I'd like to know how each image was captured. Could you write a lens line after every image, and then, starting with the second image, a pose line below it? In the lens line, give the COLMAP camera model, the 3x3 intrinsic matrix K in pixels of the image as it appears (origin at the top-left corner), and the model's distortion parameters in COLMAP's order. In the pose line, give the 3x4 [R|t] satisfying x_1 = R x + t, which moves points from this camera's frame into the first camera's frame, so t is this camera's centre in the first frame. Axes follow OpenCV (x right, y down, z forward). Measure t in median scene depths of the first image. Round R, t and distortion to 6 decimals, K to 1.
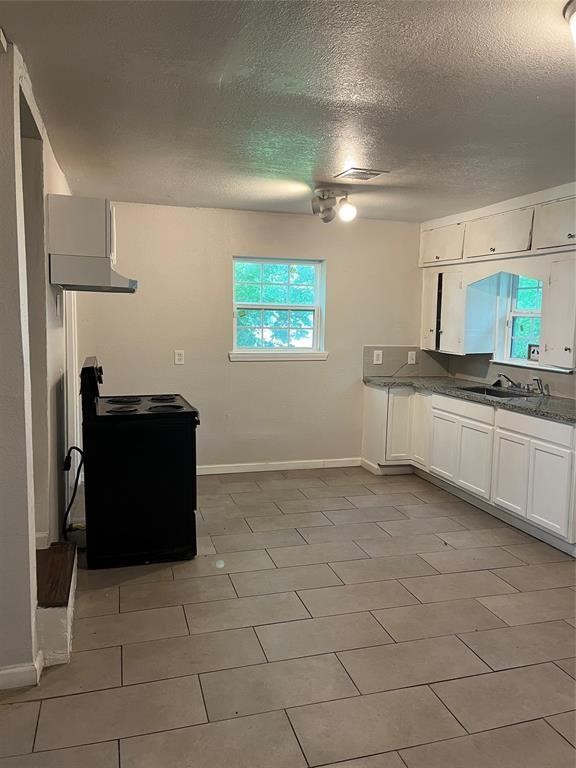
lens RADIAL K [[582.9, 0, 283.5], [0, 582.9, 386.6], [0, 0, 1]] dist [0.061786, -0.068623]
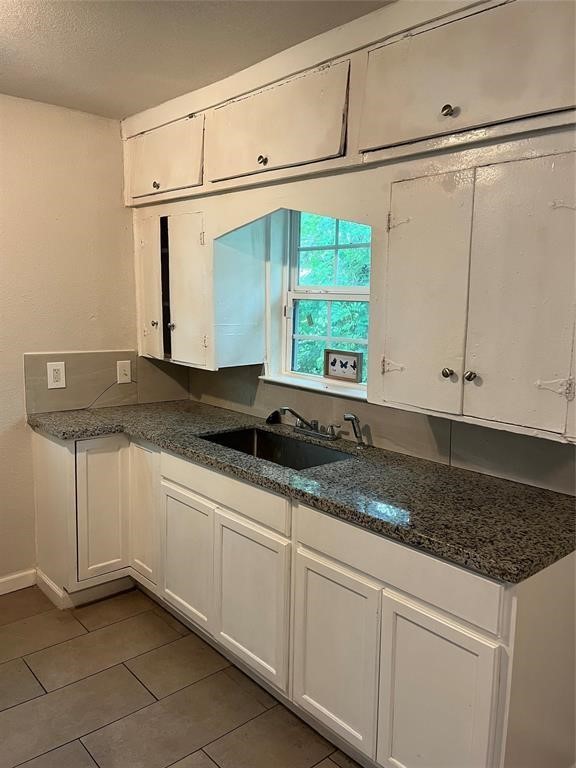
lens RADIAL K [[582.9, 0, 283.5], [0, 582.9, 386.6], [0, 0, 1]] dist [0.061786, -0.068623]
pose [[0.906761, -0.061492, 0.417137, 0.139828], [0.046385, 0.997852, 0.046267, -0.060759], [-0.419086, -0.022604, 0.907665, 0.485858]]
